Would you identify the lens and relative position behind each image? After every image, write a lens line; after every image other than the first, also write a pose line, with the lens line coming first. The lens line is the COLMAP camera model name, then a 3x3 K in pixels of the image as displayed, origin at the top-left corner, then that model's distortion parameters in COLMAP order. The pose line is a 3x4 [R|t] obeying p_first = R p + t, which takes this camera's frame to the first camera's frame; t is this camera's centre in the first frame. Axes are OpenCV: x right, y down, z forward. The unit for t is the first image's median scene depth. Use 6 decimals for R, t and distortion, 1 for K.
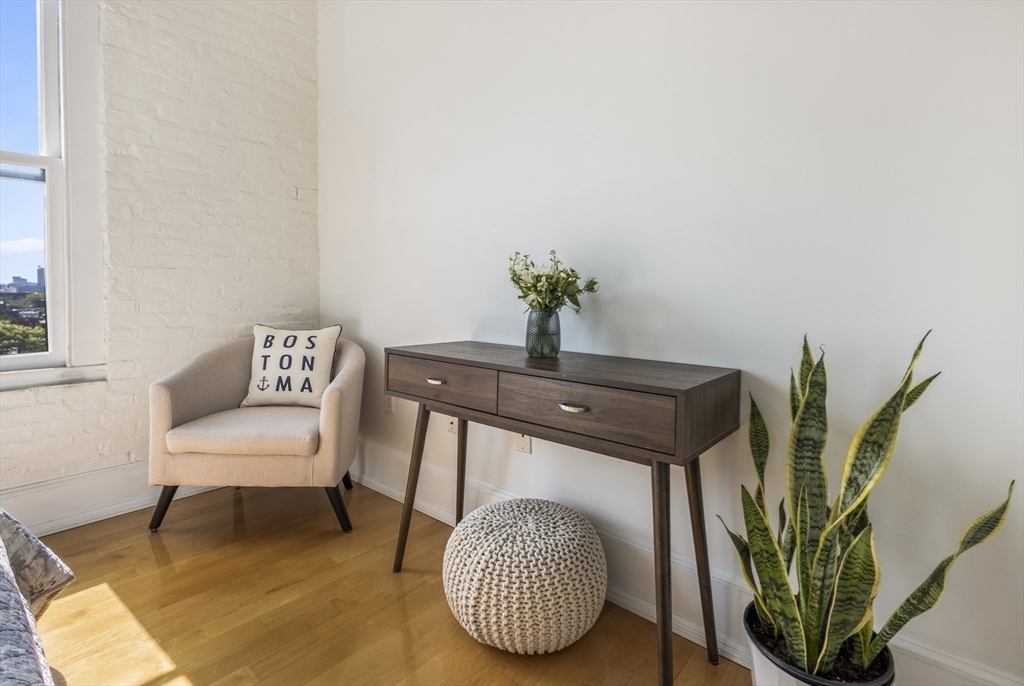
lens RADIAL K [[495.8, 0, 513.1], [0, 495.8, 309.3], [0, 0, 1]] dist [0.018995, -0.000075]
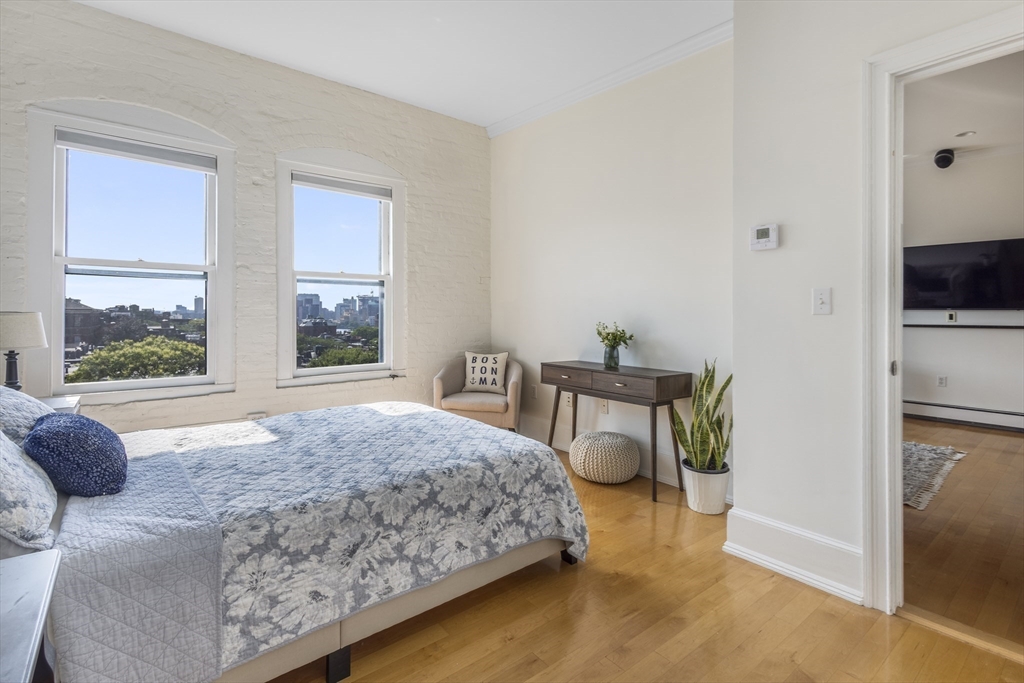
lens RADIAL K [[480.9, 0, 509.4], [0, 480.9, 315.8], [0, 0, 1]] dist [-0.001513, 0.000104]
pose [[0.982249, -0.004573, -0.187526, 0.011286], [-0.002585, 0.999278, -0.037905, -0.043937], [0.187564, 0.037717, 0.981528, -0.990112]]
